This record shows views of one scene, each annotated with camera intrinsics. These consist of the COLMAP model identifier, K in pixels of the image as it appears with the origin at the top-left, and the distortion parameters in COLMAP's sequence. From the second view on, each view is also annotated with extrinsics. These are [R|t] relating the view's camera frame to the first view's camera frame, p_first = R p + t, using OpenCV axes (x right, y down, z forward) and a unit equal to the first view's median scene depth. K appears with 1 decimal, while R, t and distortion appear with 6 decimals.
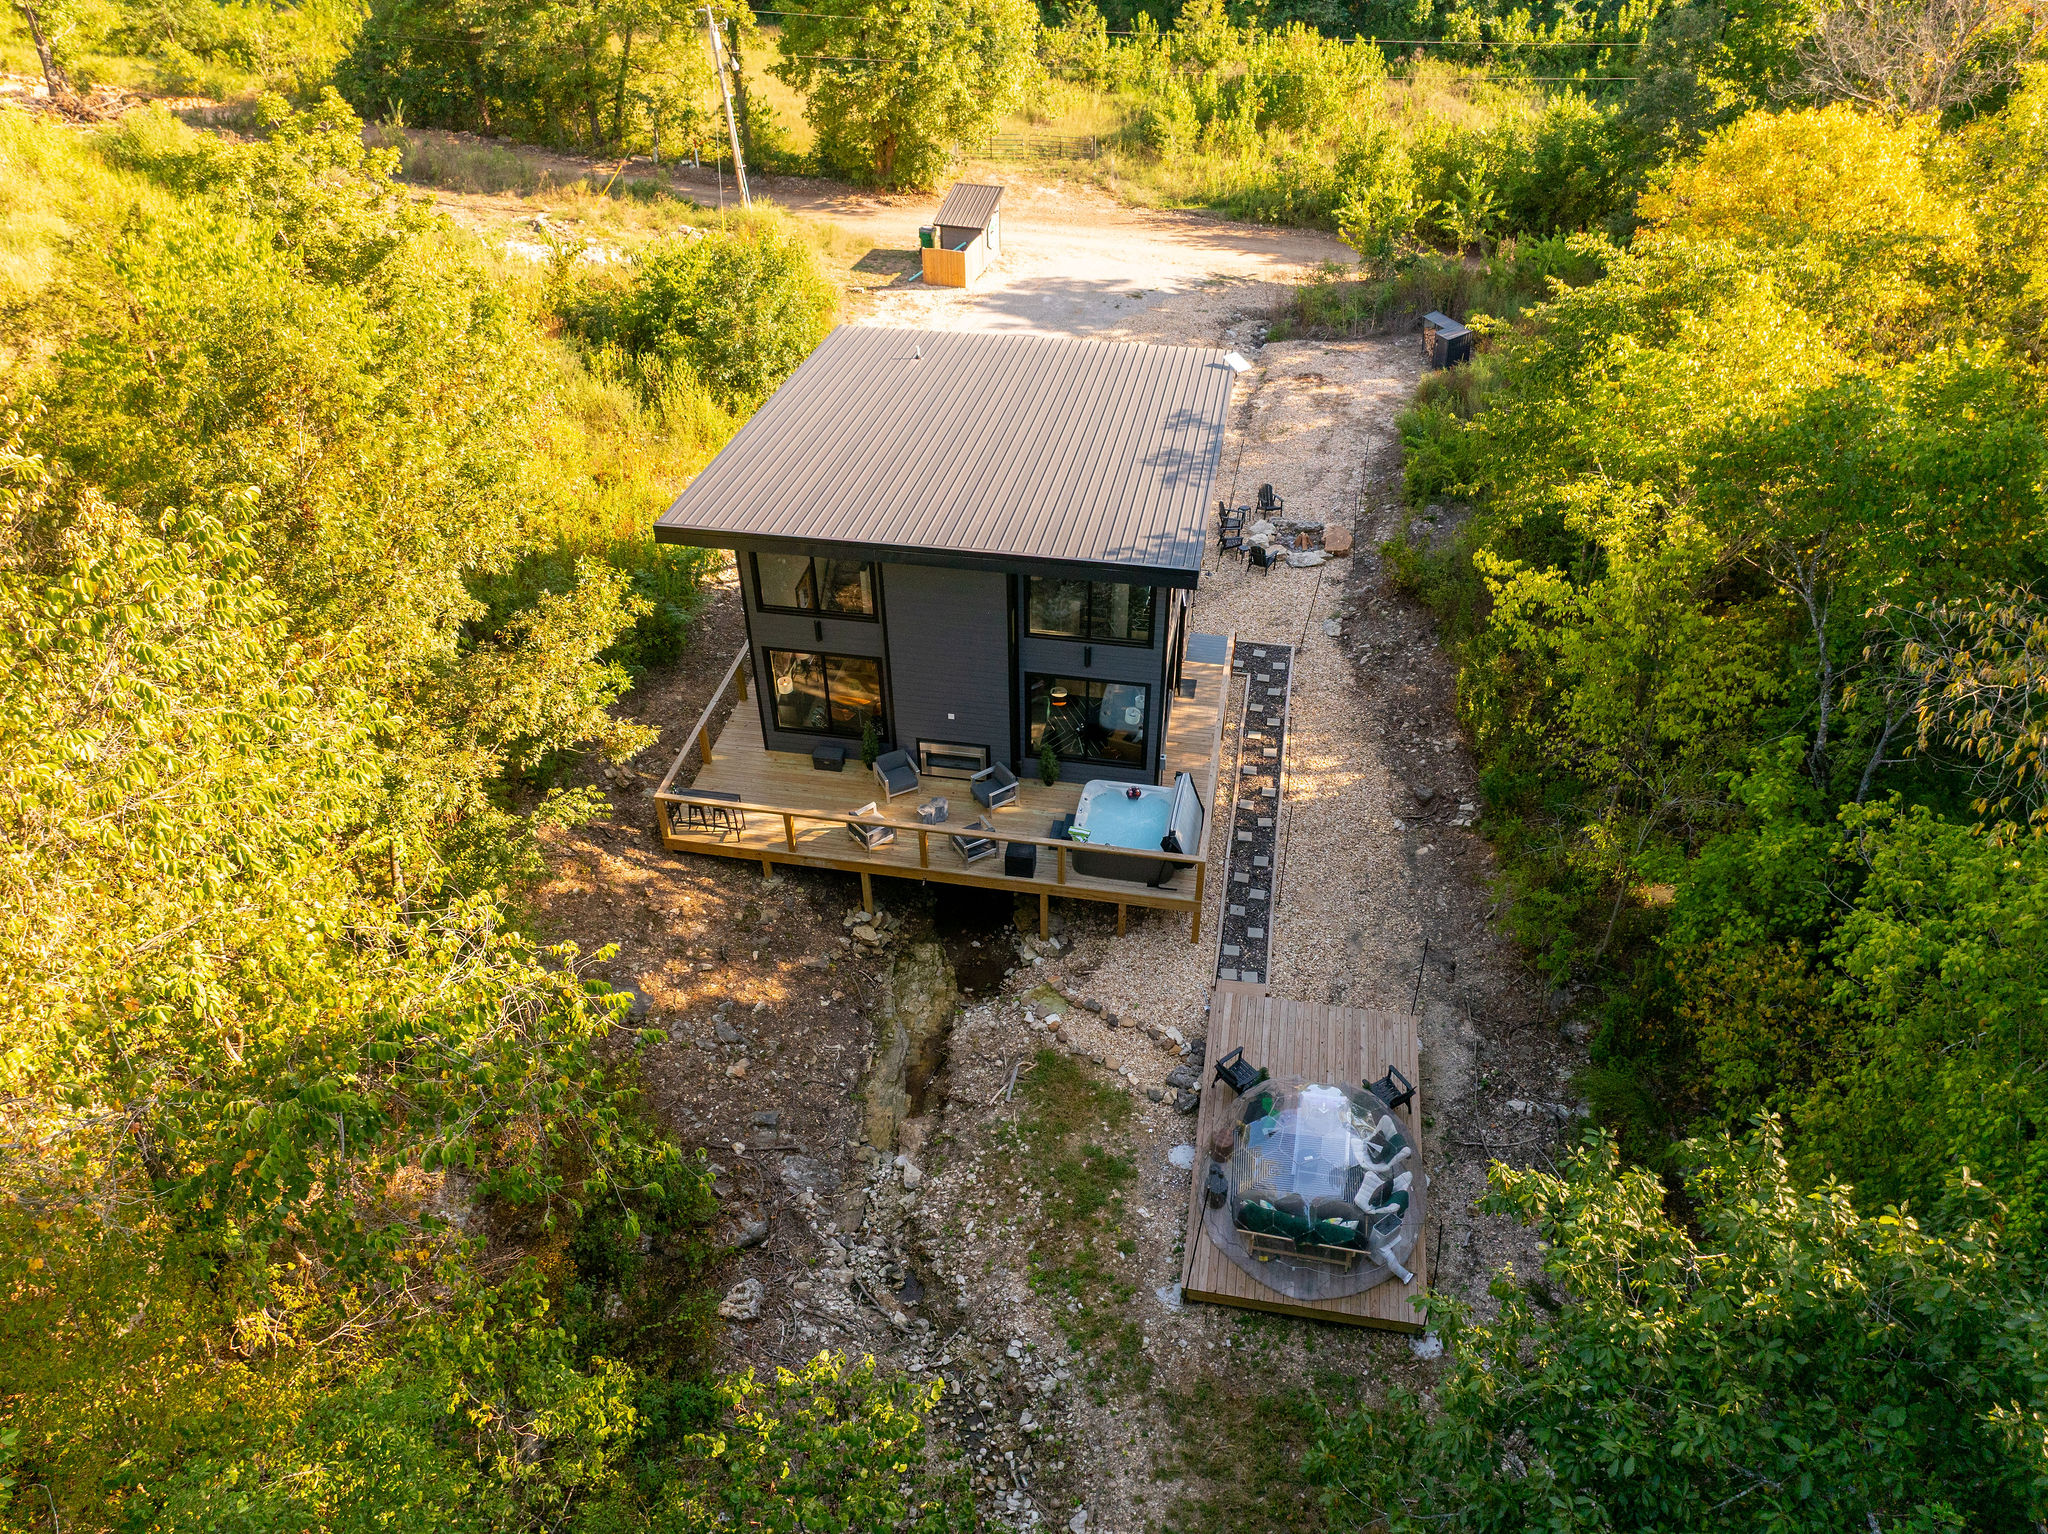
lens RADIAL K [[1442.8, 0, 1029.3], [0, 1442.8, 765.7], [0, 0, 1]] dist [-0.017654, -0.000330]
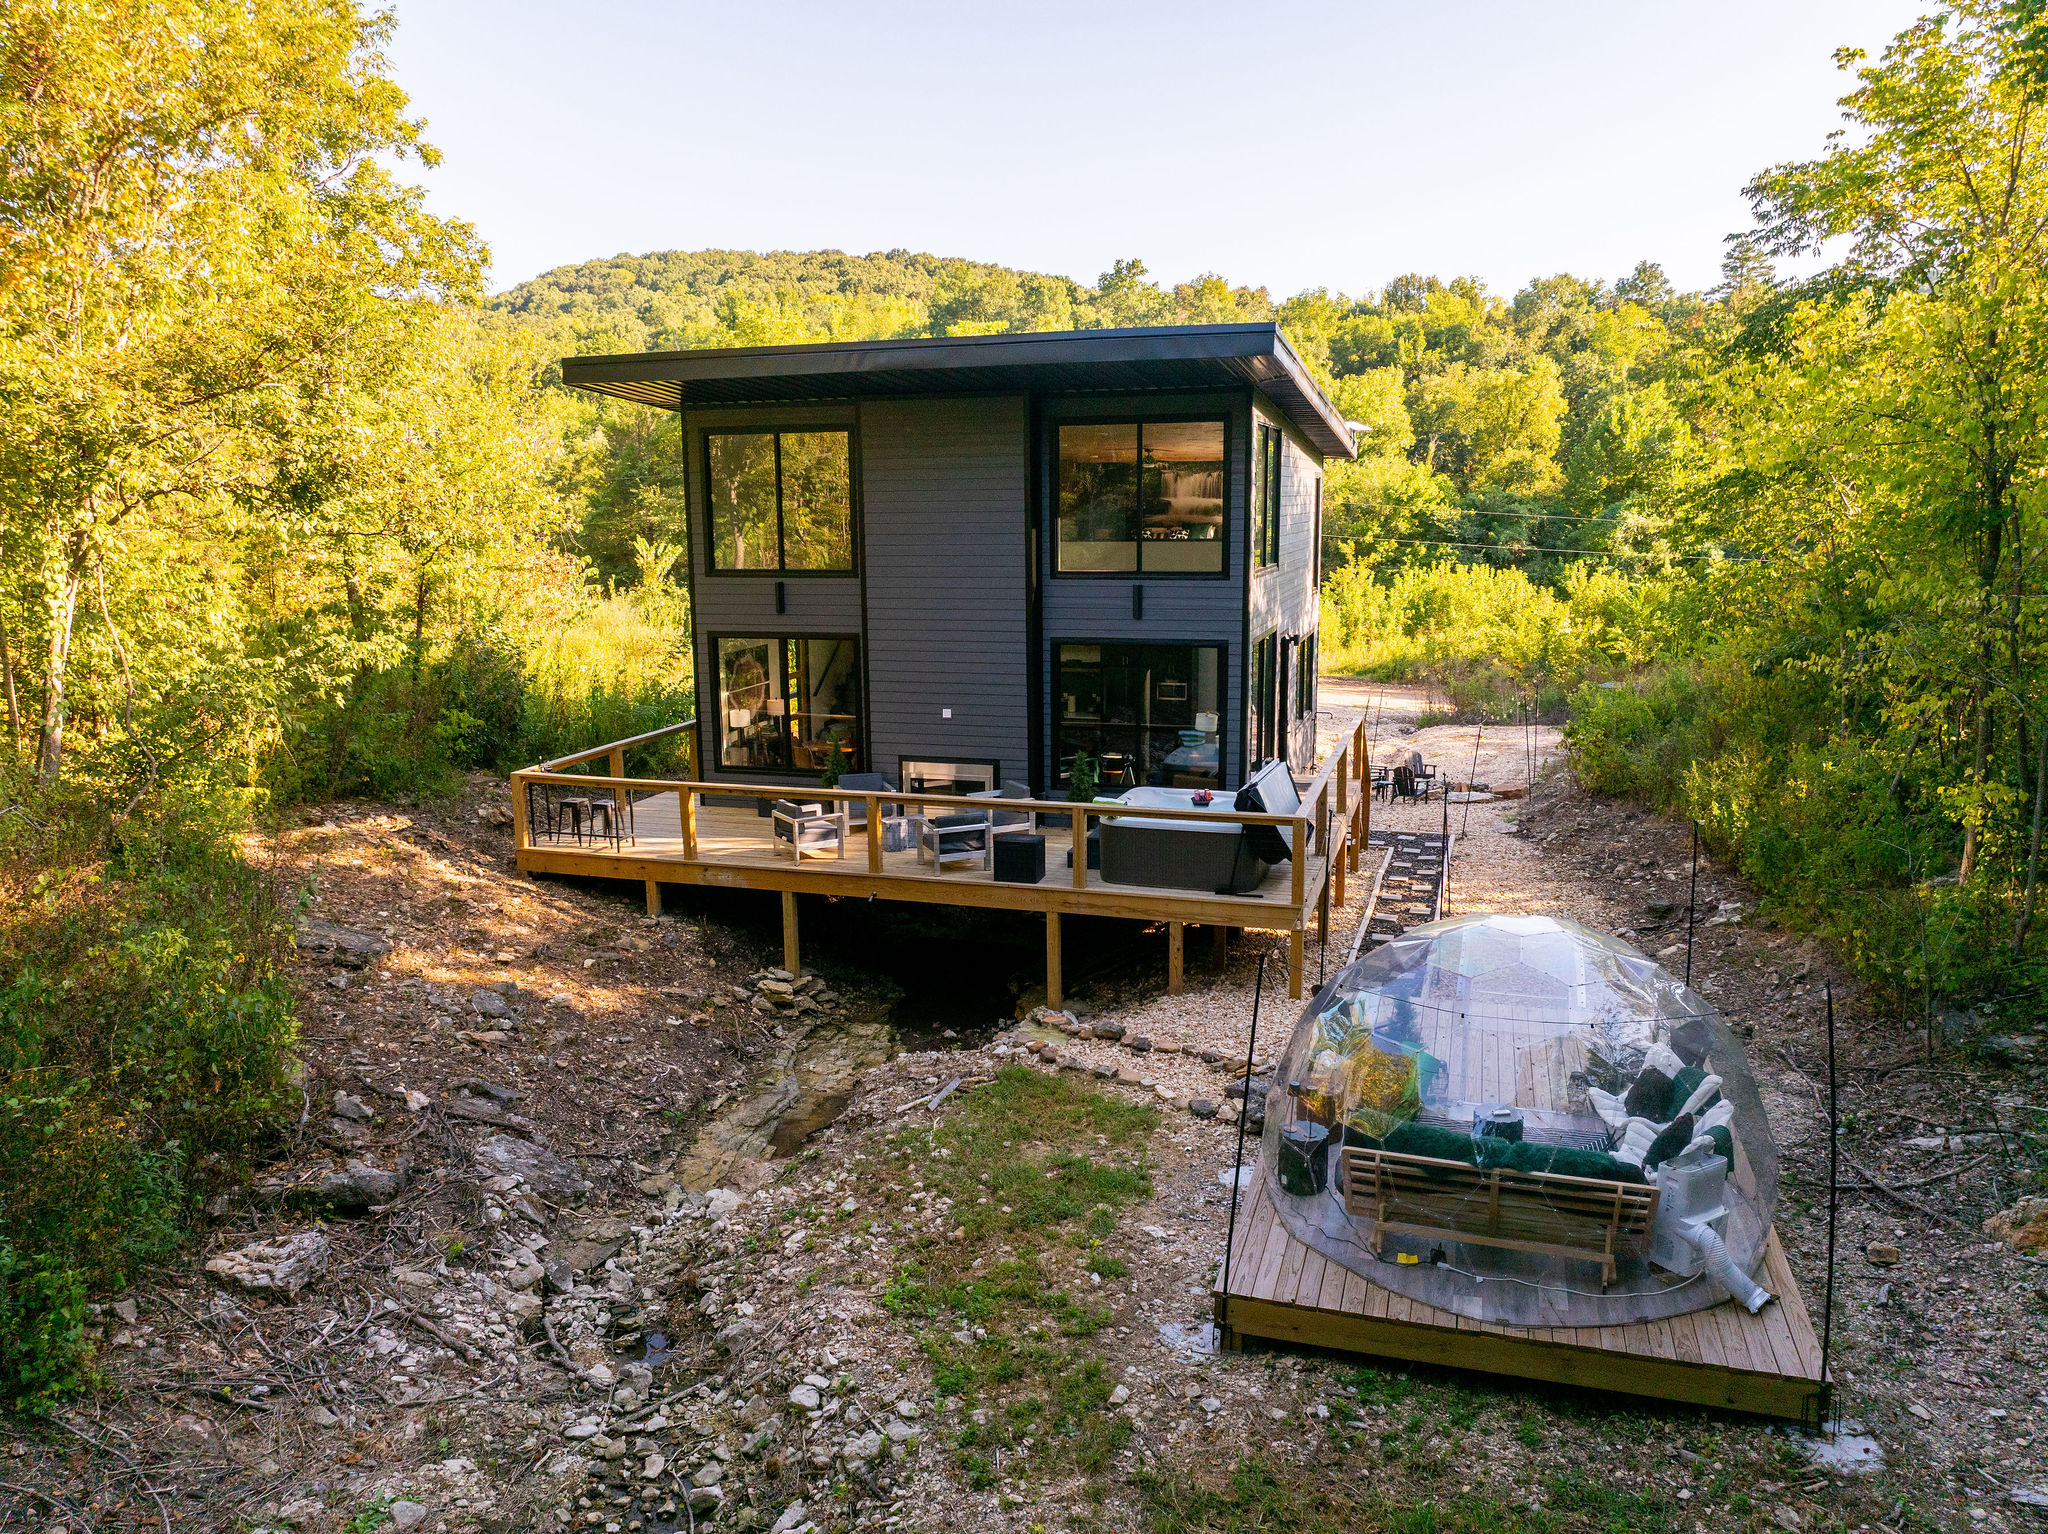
lens RADIAL K [[1444.1, 0, 1024.0], [0, 1444.1, 767.0], [0, 0, 1]] dist [-0.035071, 0.003500]
pose [[0.991560, 0.021101, -0.127920, 0.079512], [-0.078702, 0.882040, -0.464556, 0.337115], [0.103028, 0.470702, 0.876256, 0.427843]]
